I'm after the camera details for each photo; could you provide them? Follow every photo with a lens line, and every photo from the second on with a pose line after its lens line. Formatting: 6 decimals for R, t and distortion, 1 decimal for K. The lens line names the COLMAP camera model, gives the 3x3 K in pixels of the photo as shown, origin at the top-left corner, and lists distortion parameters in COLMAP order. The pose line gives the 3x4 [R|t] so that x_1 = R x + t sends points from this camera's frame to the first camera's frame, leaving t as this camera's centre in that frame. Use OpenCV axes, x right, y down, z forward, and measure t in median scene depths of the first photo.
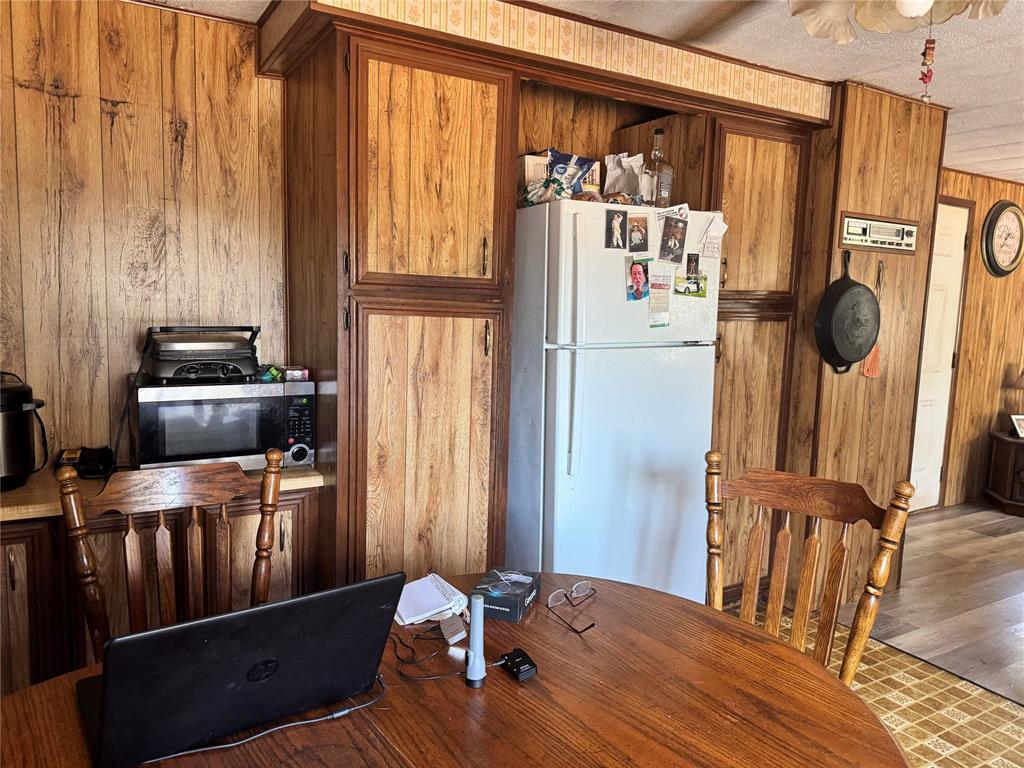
lens RADIAL K [[702.3, 0, 510.8], [0, 702.3, 380.0], [0, 0, 1]] dist [0.044003, -0.080760]
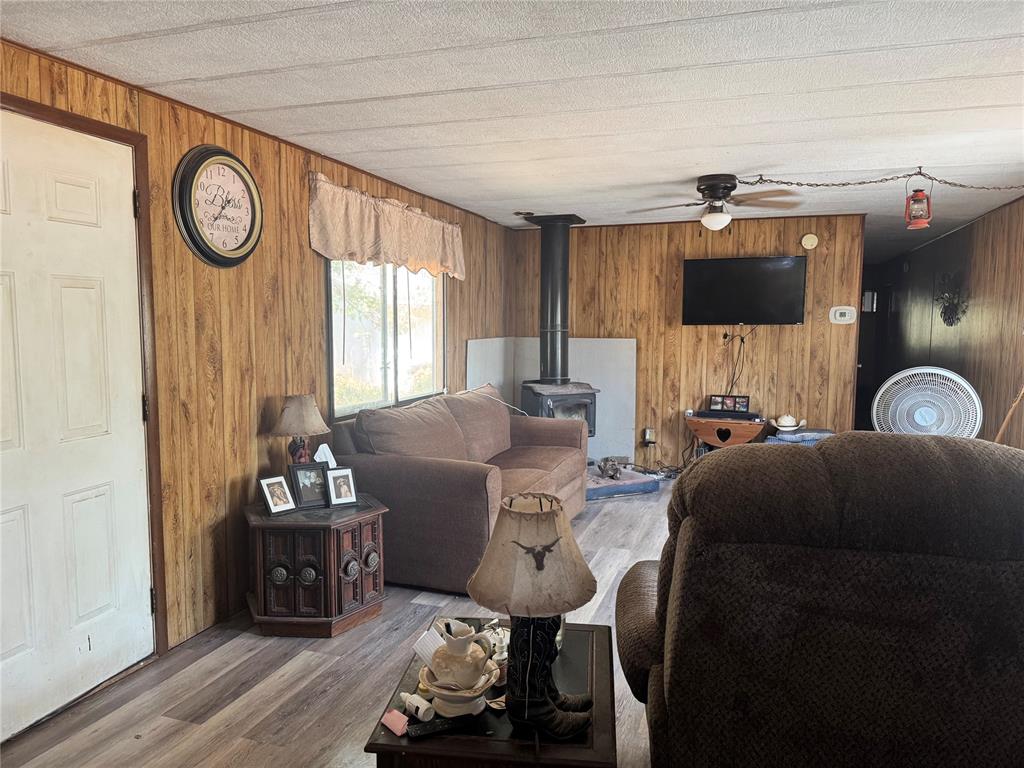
lens RADIAL K [[702.3, 0, 505.6], [0, 702.3, 383.0], [0, 0, 1]] dist [0.044003, -0.080760]
pose [[0.750080, -0.086750, 0.655633, 0.461095], [0.098413, 0.994963, 0.019059, -0.029201], [-0.653984, 0.050227, 0.754839, 0.354404]]
